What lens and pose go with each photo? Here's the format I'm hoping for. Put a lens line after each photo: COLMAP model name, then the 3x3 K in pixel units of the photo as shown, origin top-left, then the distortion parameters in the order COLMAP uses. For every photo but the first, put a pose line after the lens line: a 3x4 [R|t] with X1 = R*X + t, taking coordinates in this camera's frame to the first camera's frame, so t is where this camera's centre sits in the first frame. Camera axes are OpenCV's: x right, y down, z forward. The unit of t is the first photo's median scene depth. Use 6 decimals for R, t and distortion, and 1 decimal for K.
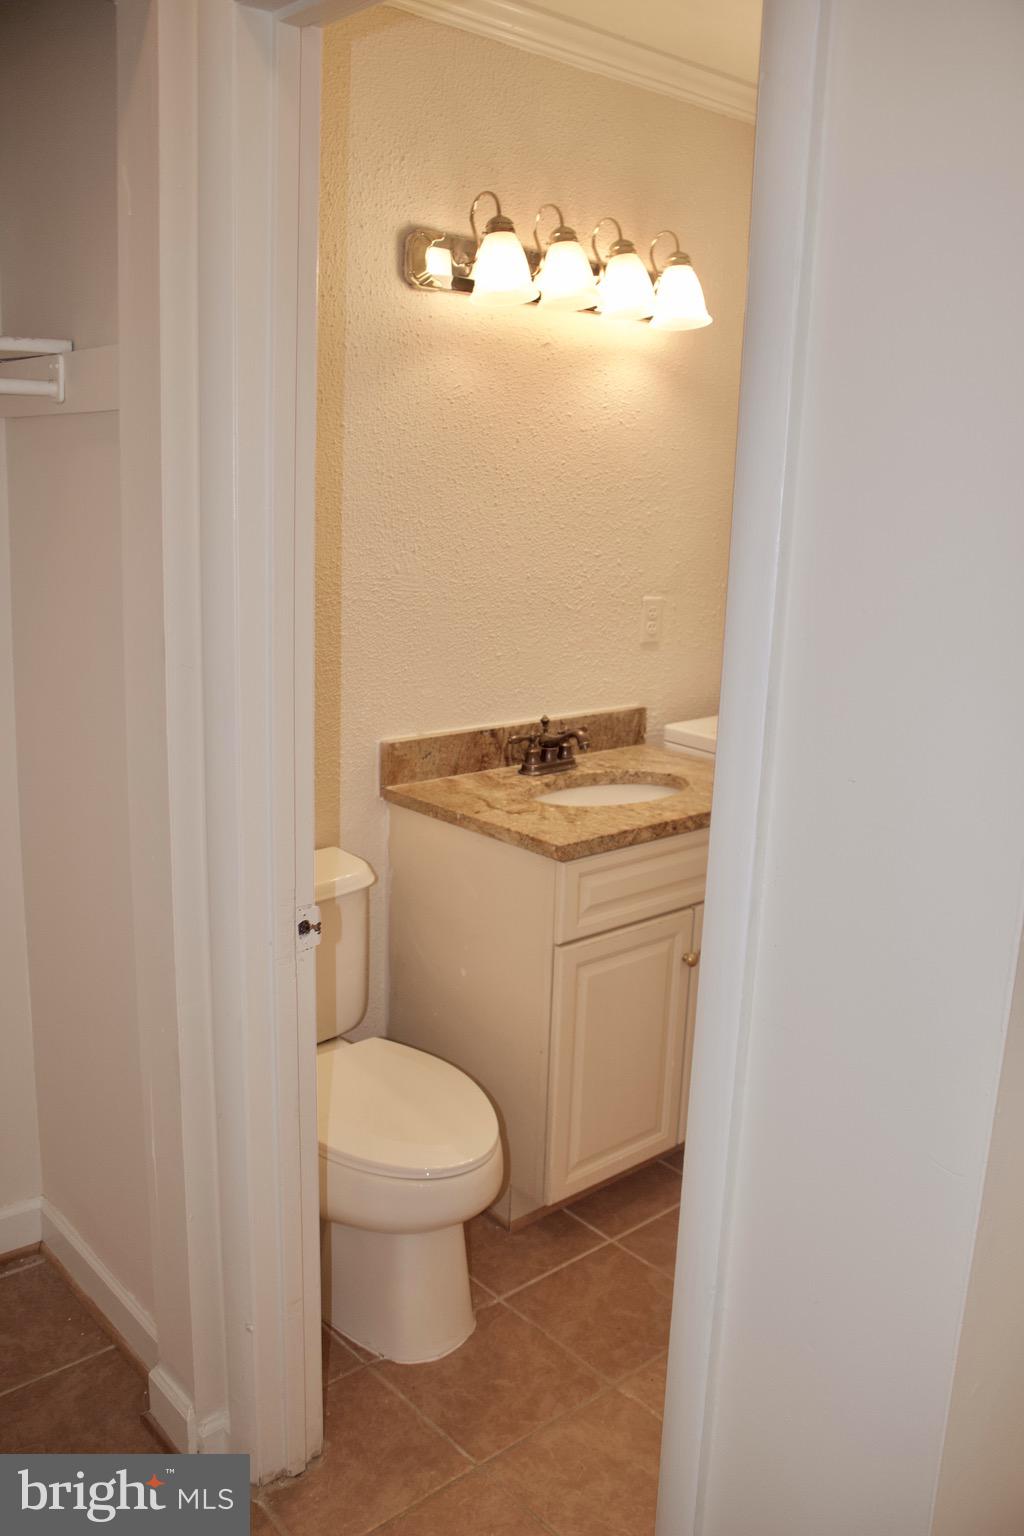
lens RADIAL K [[1277.0, 0, 510.5], [0, 1277.0, 766.7], [0, 0, 1]] dist [-0.160162, 0.132286]
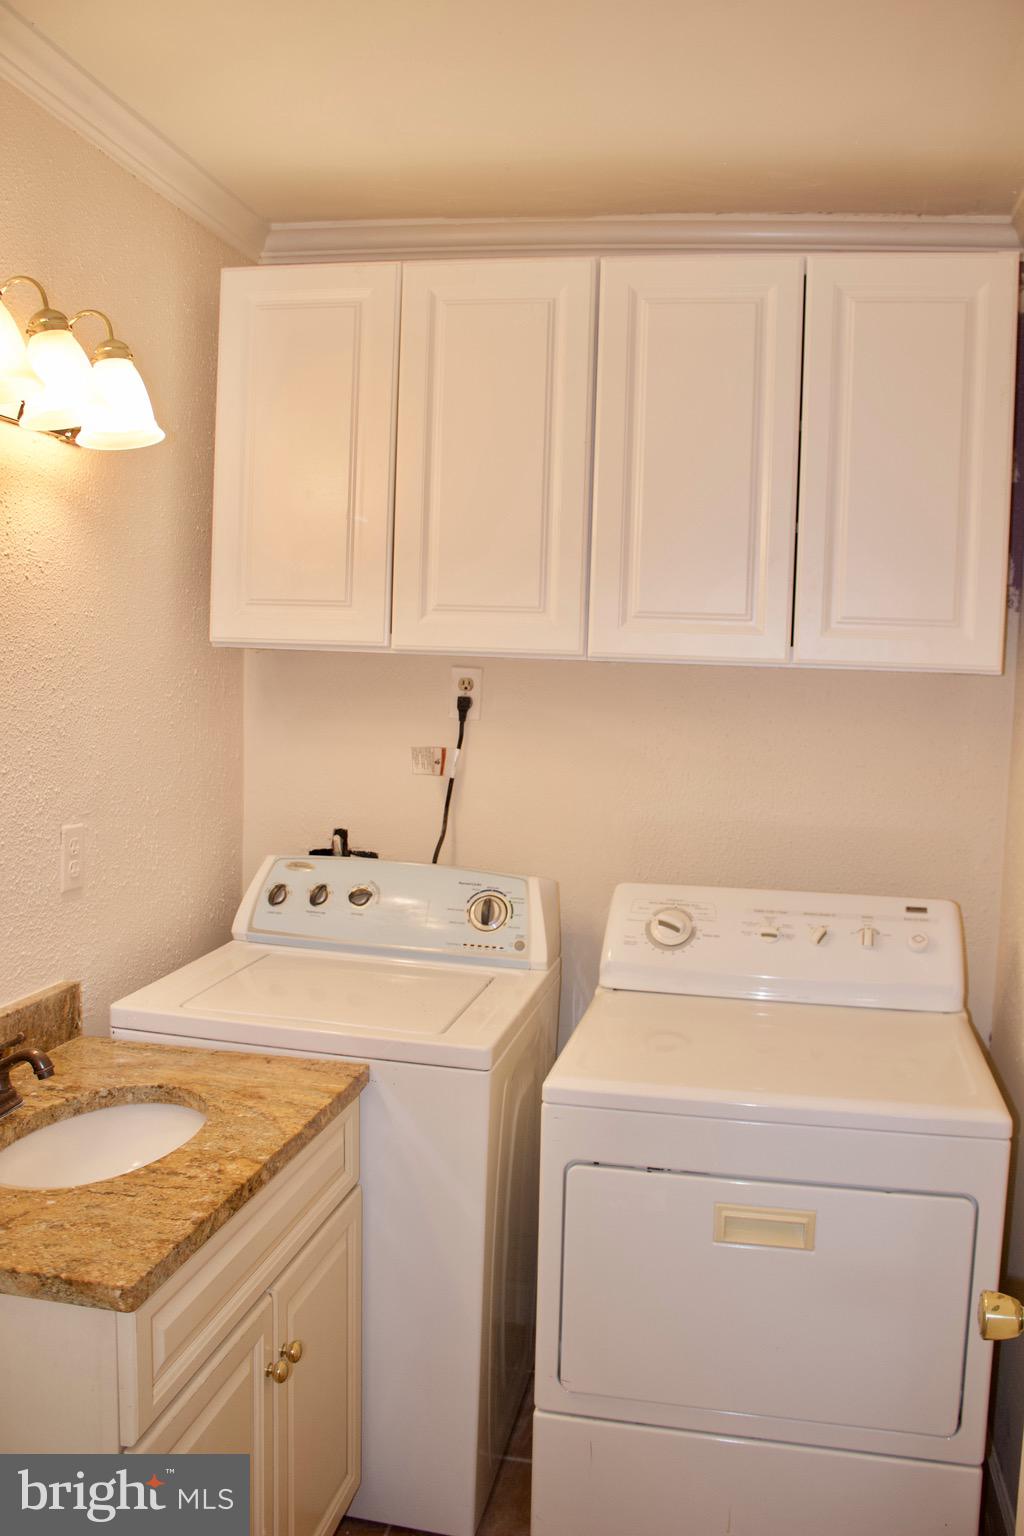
lens RADIAL K [[1277.0, 0, 526.4], [0, 1277.0, 764.6], [0, 0, 1]] dist [-0.160162, 0.132286]
pose [[0.795066, -0.057540, 0.603788, -0.115839], [0.136026, 0.987048, -0.085053, -0.081564], [-0.591073, 0.149753, 0.792595, 0.331973]]
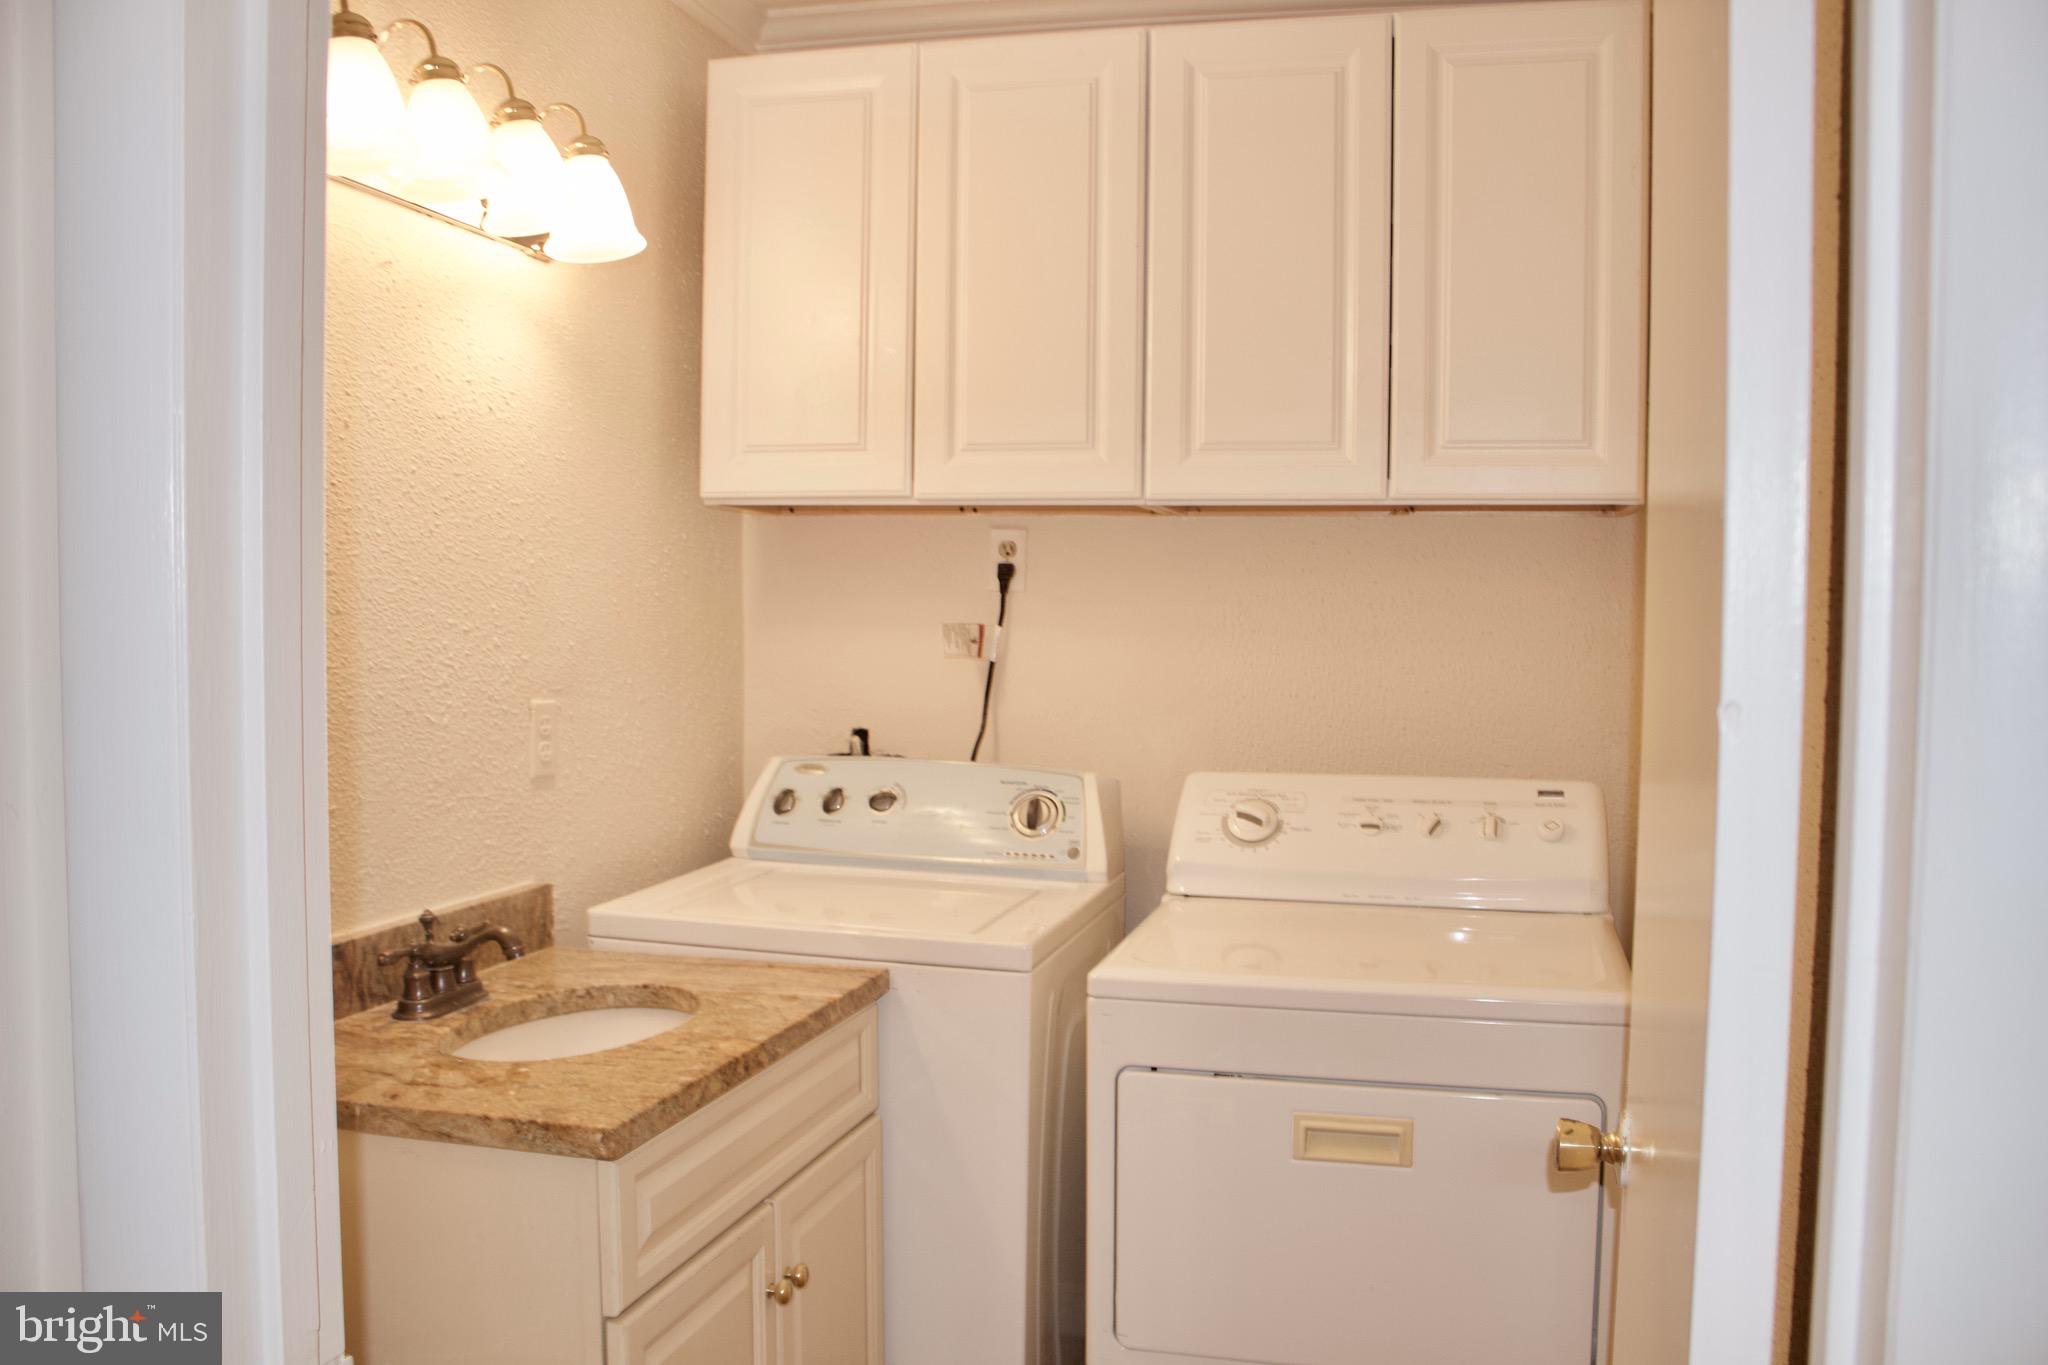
lens RADIAL K [[1702.6, 0, 1014.7], [0, 1702.6, 714.5], [0, 0, 1]] dist [-0.160162, 0.132286]
pose [[0.832768, -0.058057, 0.550570, -0.157022], [0.145509, 0.982475, -0.116489, -0.001595], [-0.534159, 0.177121, 0.826621, 0.246834]]
